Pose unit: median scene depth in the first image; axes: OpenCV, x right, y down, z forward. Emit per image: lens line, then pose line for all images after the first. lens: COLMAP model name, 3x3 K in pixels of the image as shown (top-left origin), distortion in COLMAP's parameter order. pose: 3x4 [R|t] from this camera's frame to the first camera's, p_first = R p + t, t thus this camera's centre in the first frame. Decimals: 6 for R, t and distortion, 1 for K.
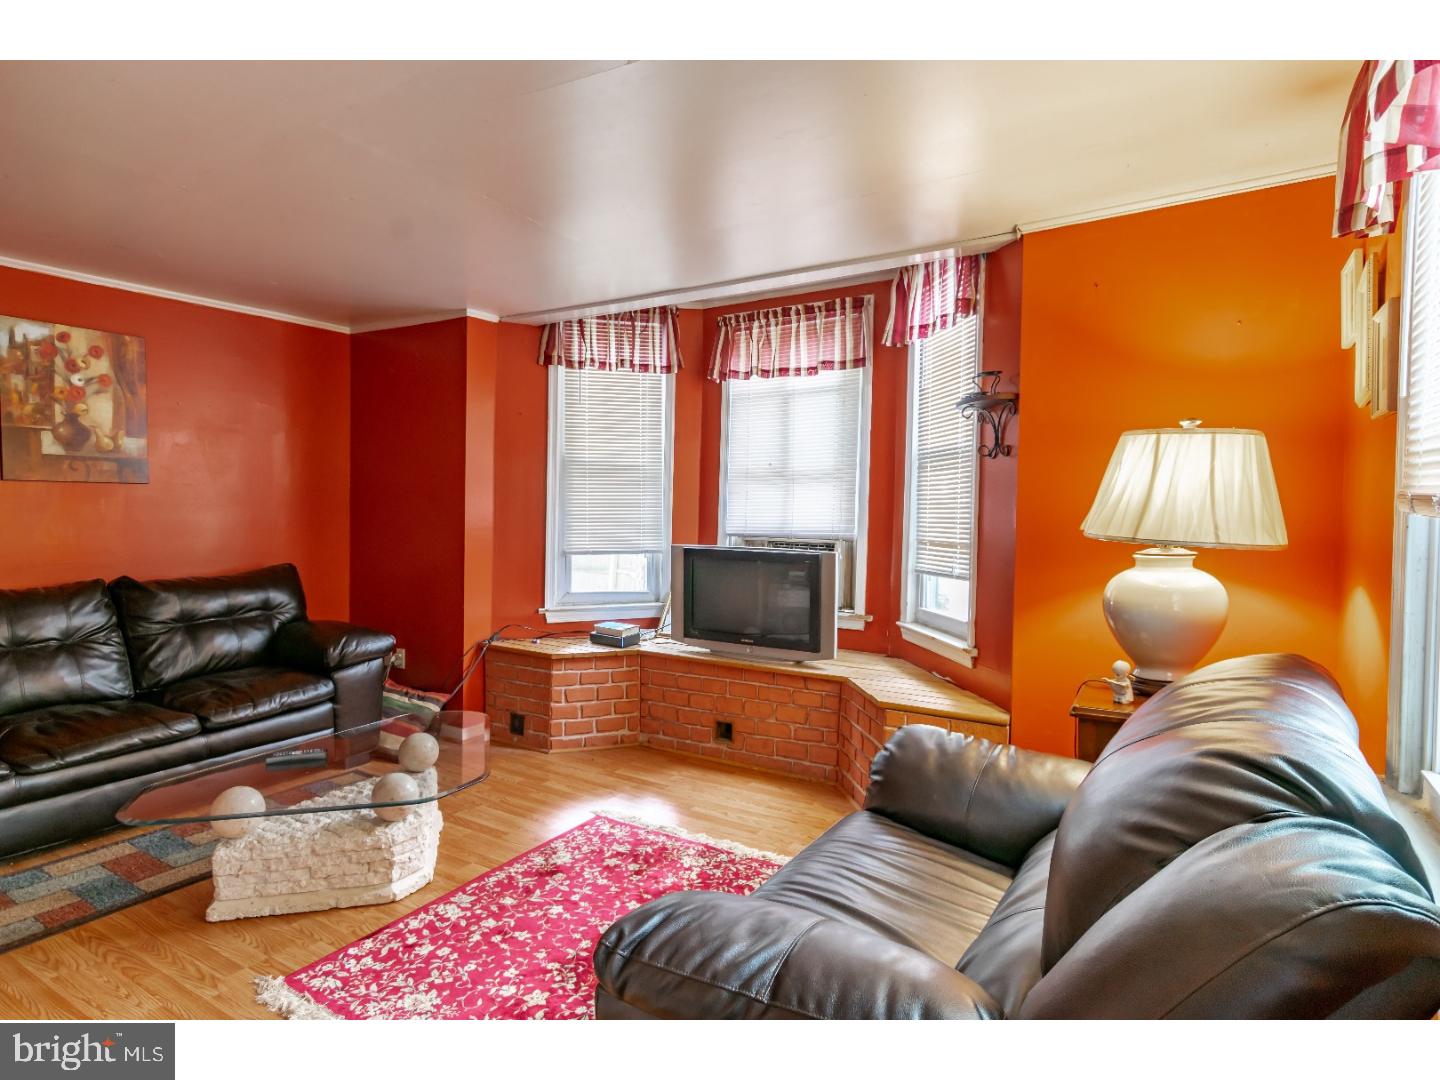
lens RADIAL K [[791.3, 0, 724.5], [0, 791.3, 549.9], [0, 0, 1]] dist [-0.003261, -0.000180]
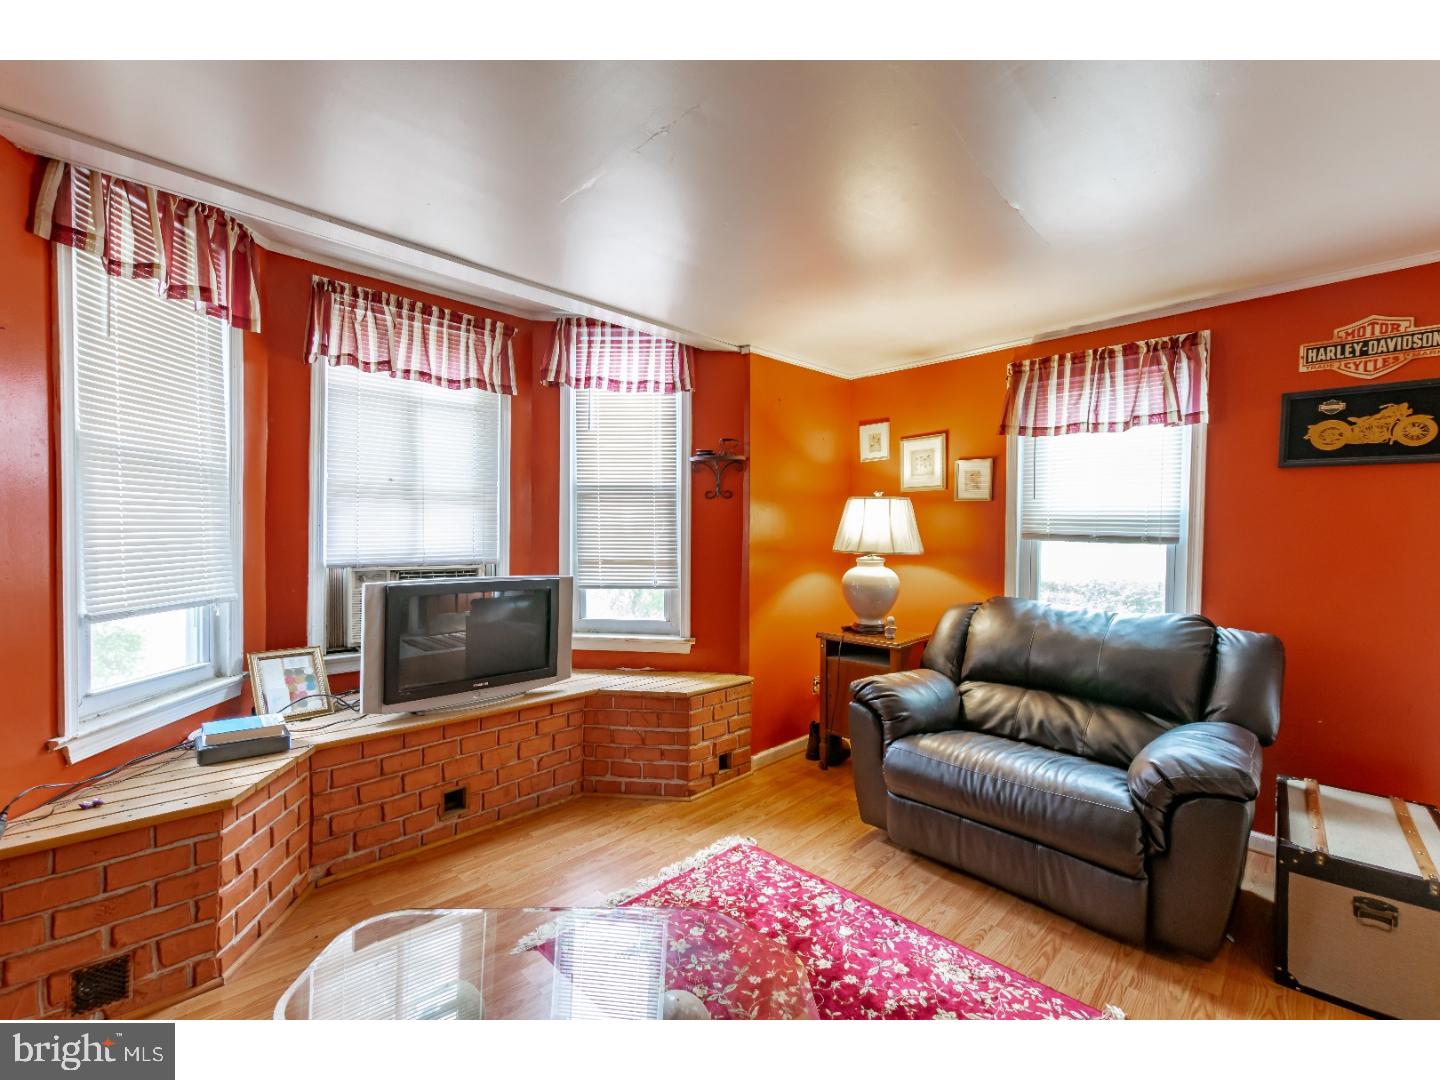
lens RADIAL K [[628.6, 0, 724.8], [0, 628.6, 539.7], [0, 0, 1]] dist [-0.000847, -0.001181]
pose [[0.214993, -0.016830, 0.976471, -0.562509], [0.038969, 0.999203, 0.008642, -0.038511], [-0.975838, 0.036194, 0.215478, 0.555401]]
